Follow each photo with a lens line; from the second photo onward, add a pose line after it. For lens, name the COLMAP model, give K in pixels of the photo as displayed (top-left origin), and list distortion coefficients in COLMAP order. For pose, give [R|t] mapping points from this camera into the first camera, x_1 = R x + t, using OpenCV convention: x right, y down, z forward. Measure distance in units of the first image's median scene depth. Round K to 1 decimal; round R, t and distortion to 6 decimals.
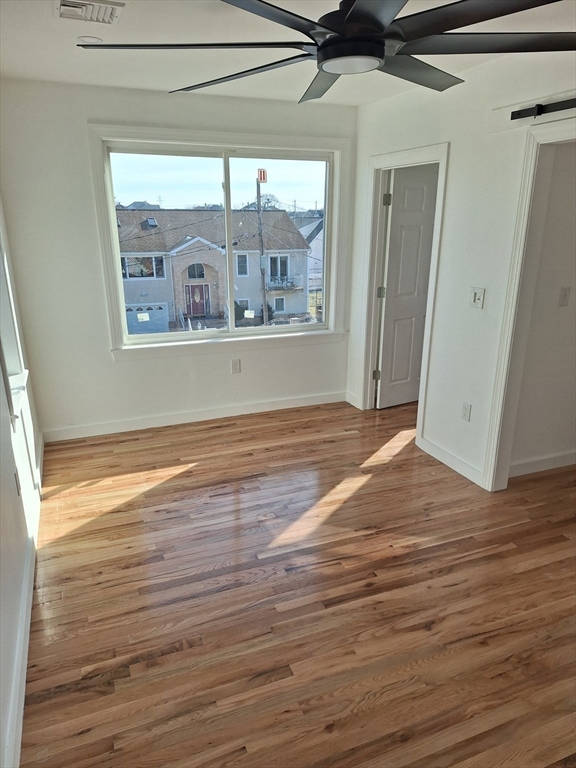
lens RADIAL K [[536.8, 0, 291.1], [0, 536.8, 389.4], [0, 0, 1]] dist [0.015500, -0.005647]
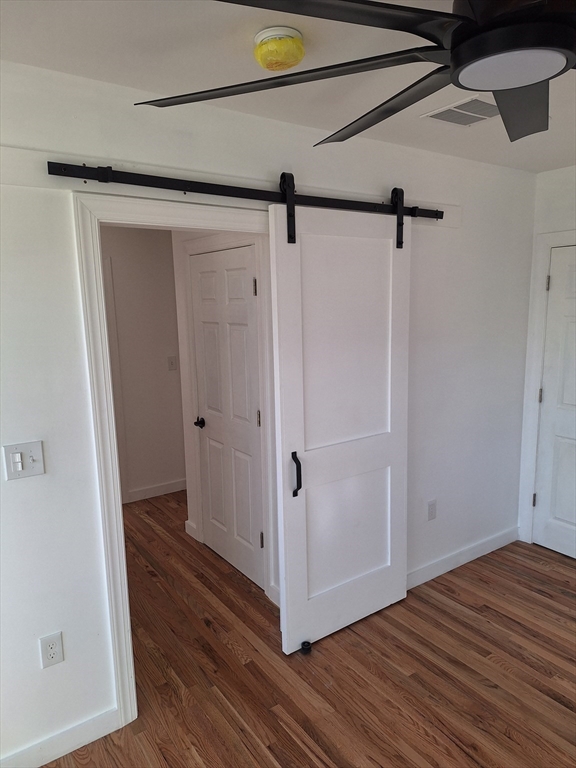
lens RADIAL K [[536.8, 0, 291.1], [0, 536.8, 389.4], [0, 0, 1]] dist [0.015500, -0.005647]
pose [[-0.226146, -0.156430, 0.961451, -0.358554], [0.314876, 0.922292, 0.224122, -0.394959], [-0.921798, 0.353422, -0.159316, 1.142992]]
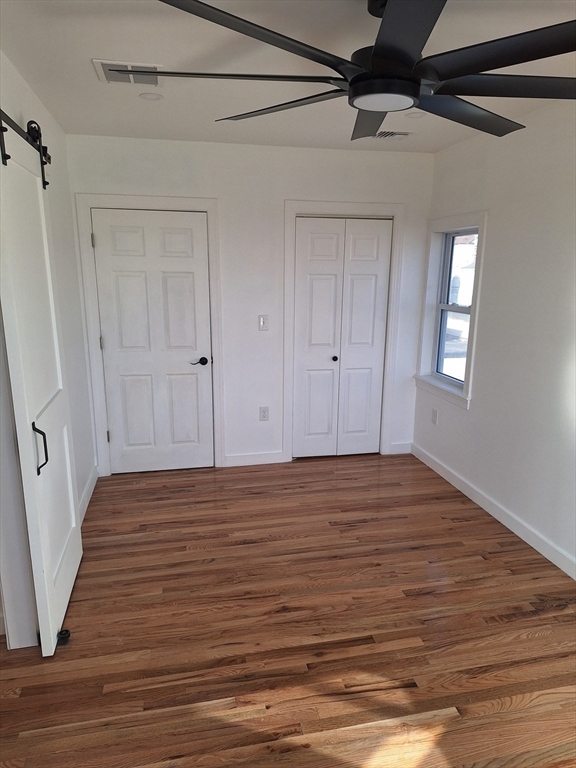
lens RADIAL K [[536.8, 0, 291.1], [0, 536.8, 389.4], [0, 0, 1]] dist [0.015500, -0.005647]
pose [[-0.985798, -0.041863, 0.162634, 0.070011], [0.047181, 0.860386, 0.507454, -0.525128], [-0.161171, 0.507920, -0.846192, 1.677776]]
